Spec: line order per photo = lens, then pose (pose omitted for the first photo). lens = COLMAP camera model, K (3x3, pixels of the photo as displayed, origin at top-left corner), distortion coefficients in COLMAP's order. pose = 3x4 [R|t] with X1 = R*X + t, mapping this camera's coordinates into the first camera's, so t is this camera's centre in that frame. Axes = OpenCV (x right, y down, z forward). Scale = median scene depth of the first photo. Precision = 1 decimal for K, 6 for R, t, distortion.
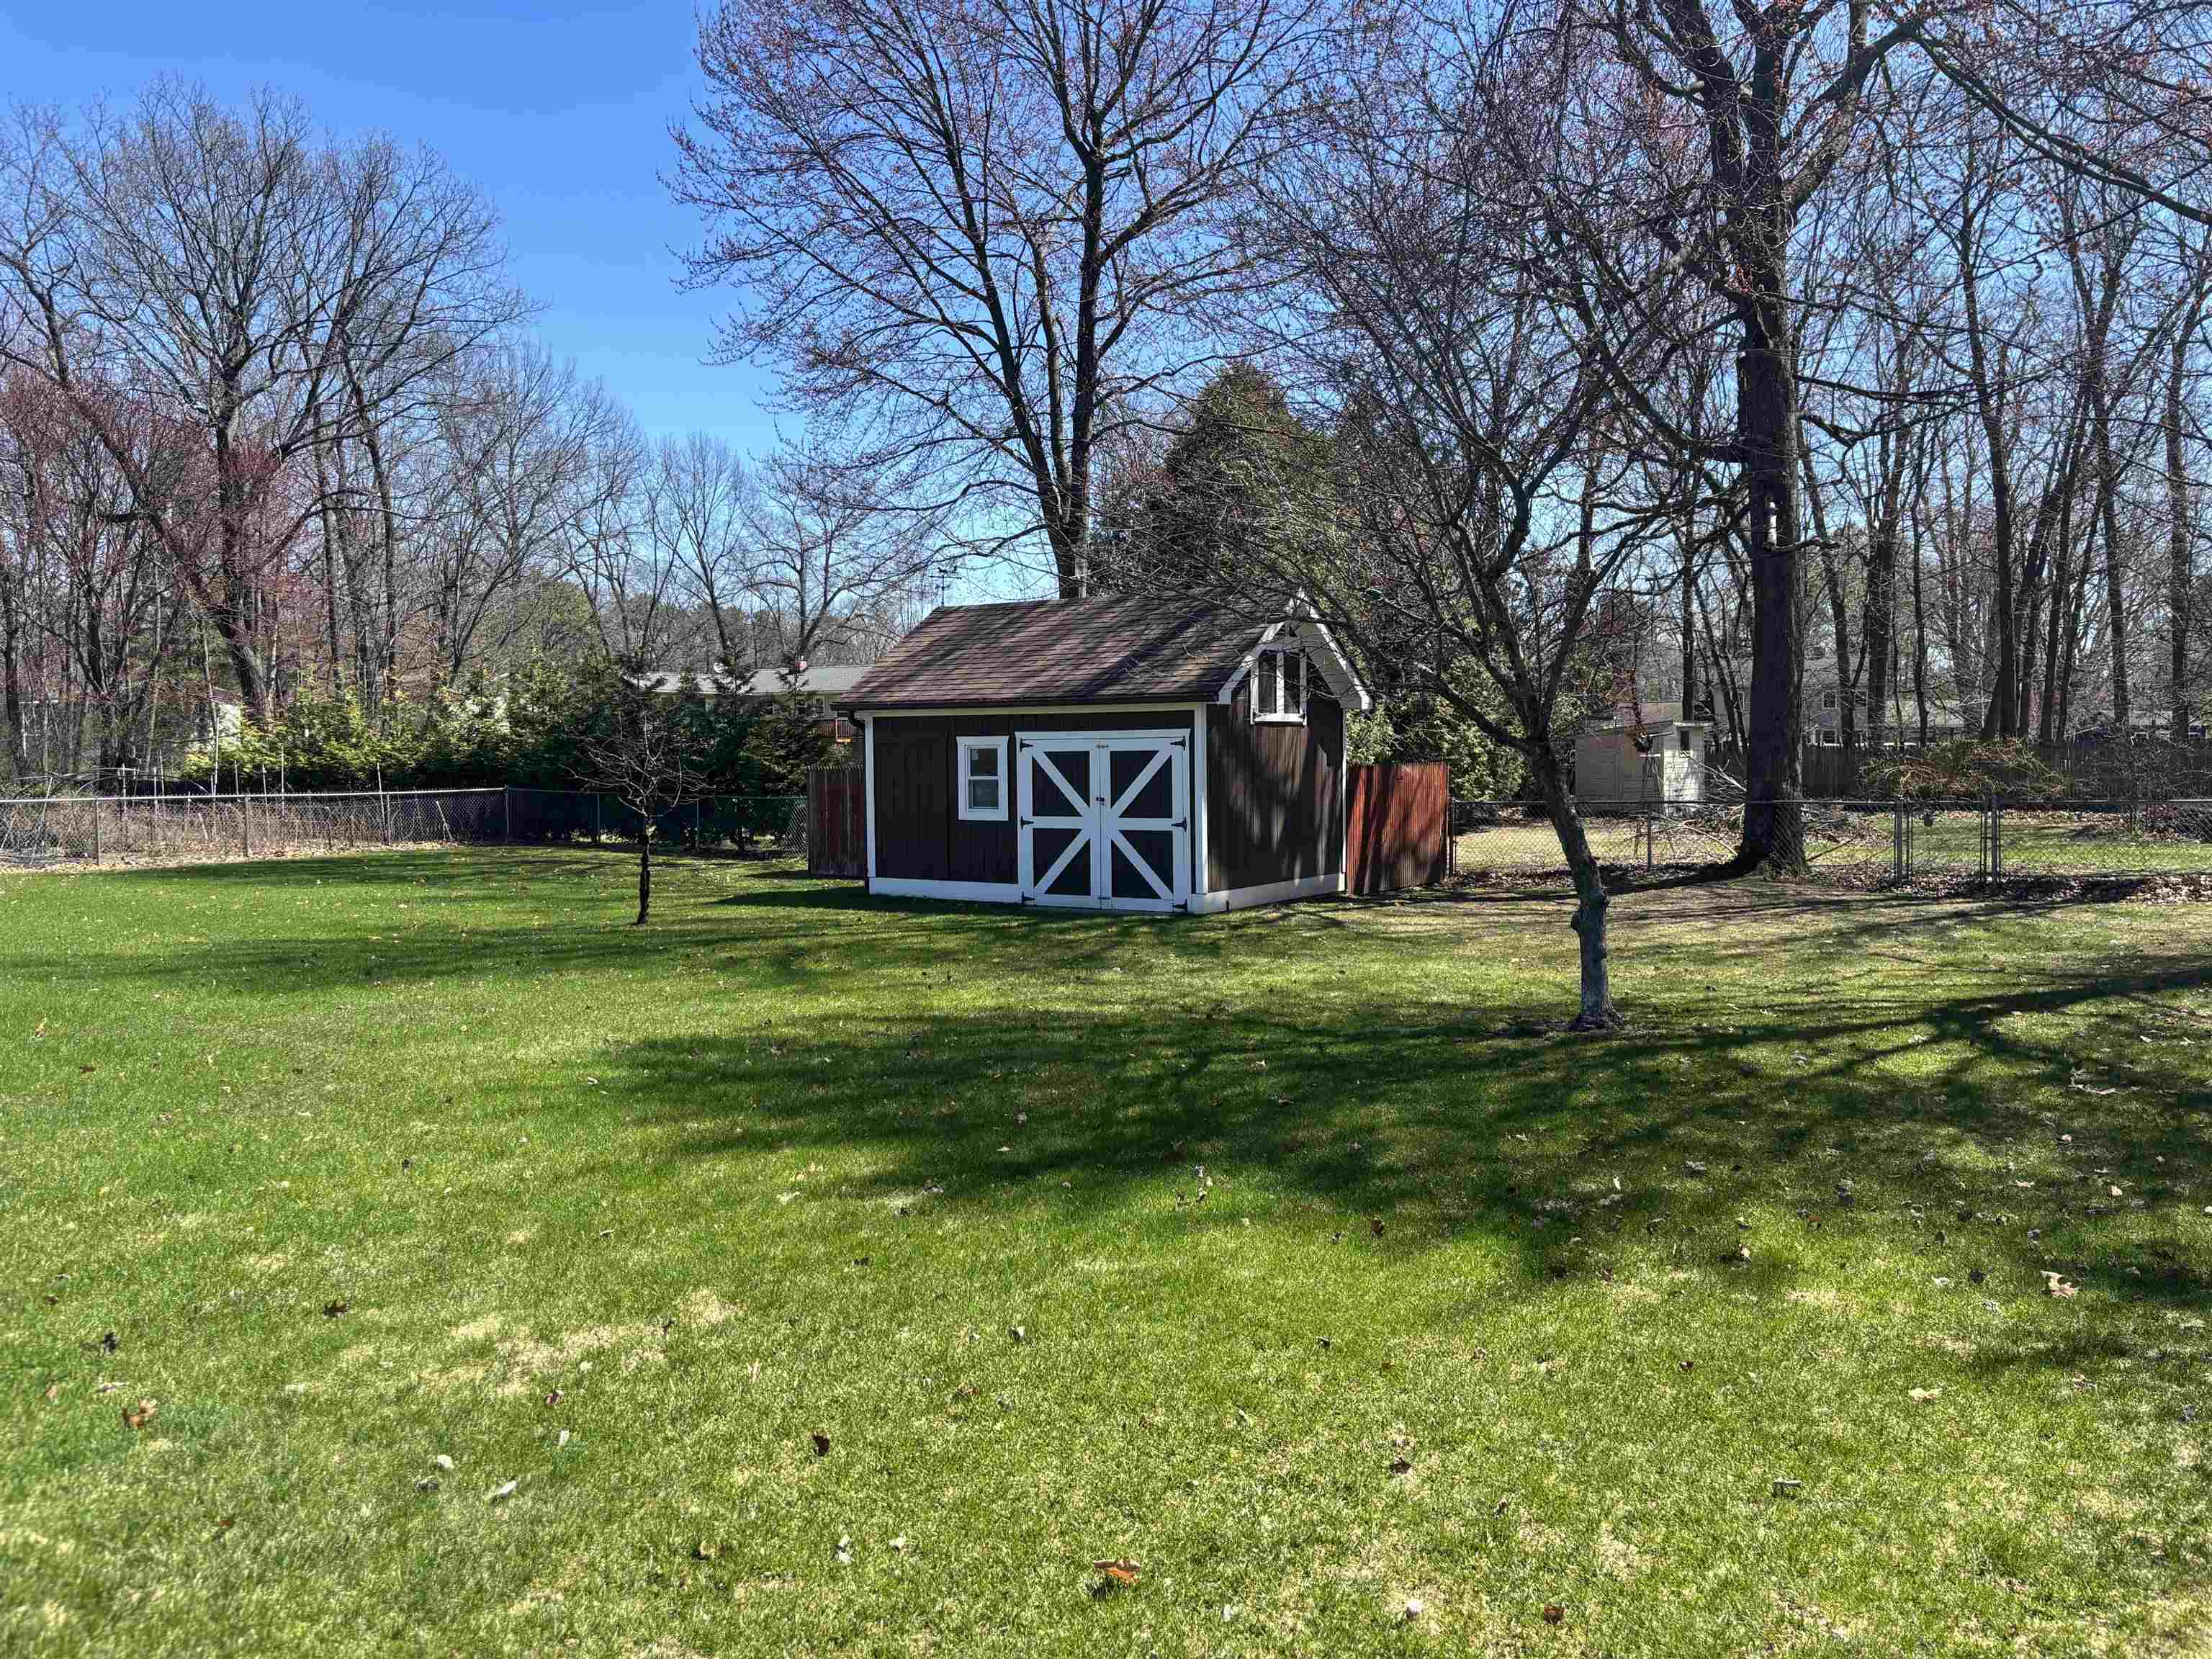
lens RADIAL K [[1687.6, 0, 1106.0], [0, 1687.6, 829.5], [0, 0, 1]] dist [0.086951, -0.162373]
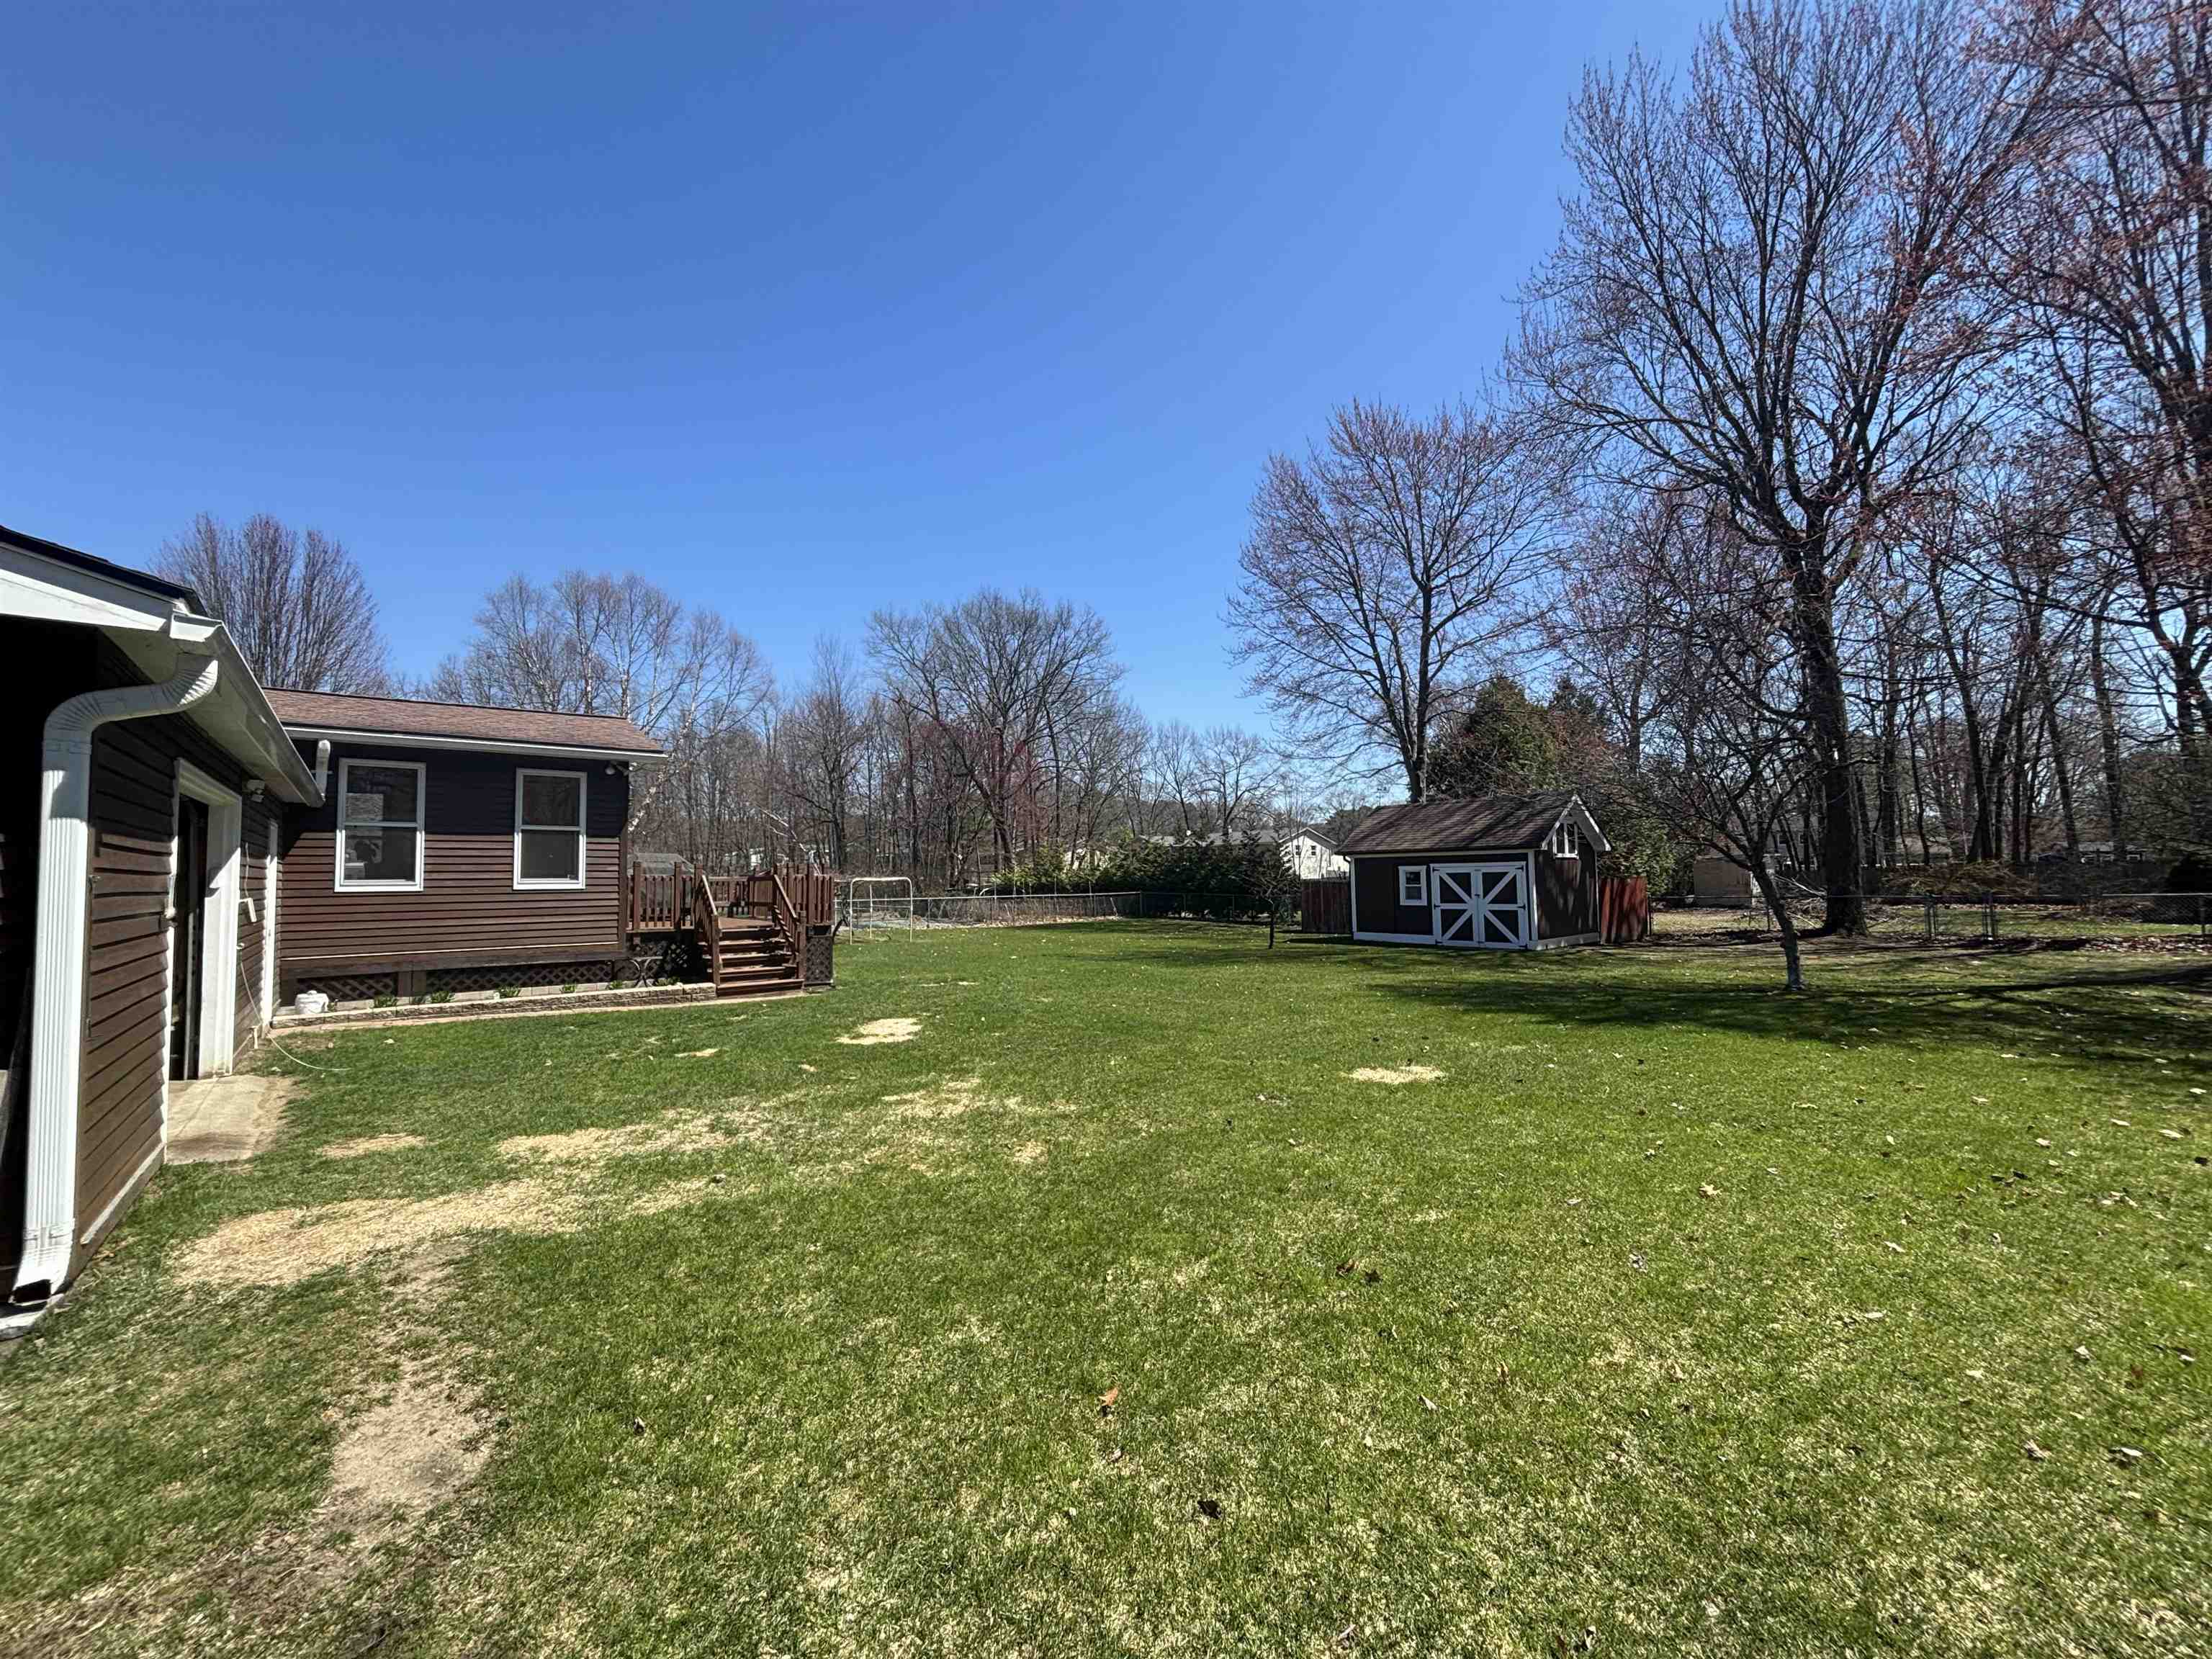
lens RADIAL K [[911.3, 0, 1065.0], [0, 911.3, 829.5], [0, 0, 1]] dist [-0.019429, -0.000316]
pose [[0.951179, -0.023000, -0.307780, -0.091125], [-0.006527, 0.995497, -0.094565, 0.007029], [0.308569, 0.091957, 0.946746, -0.158394]]
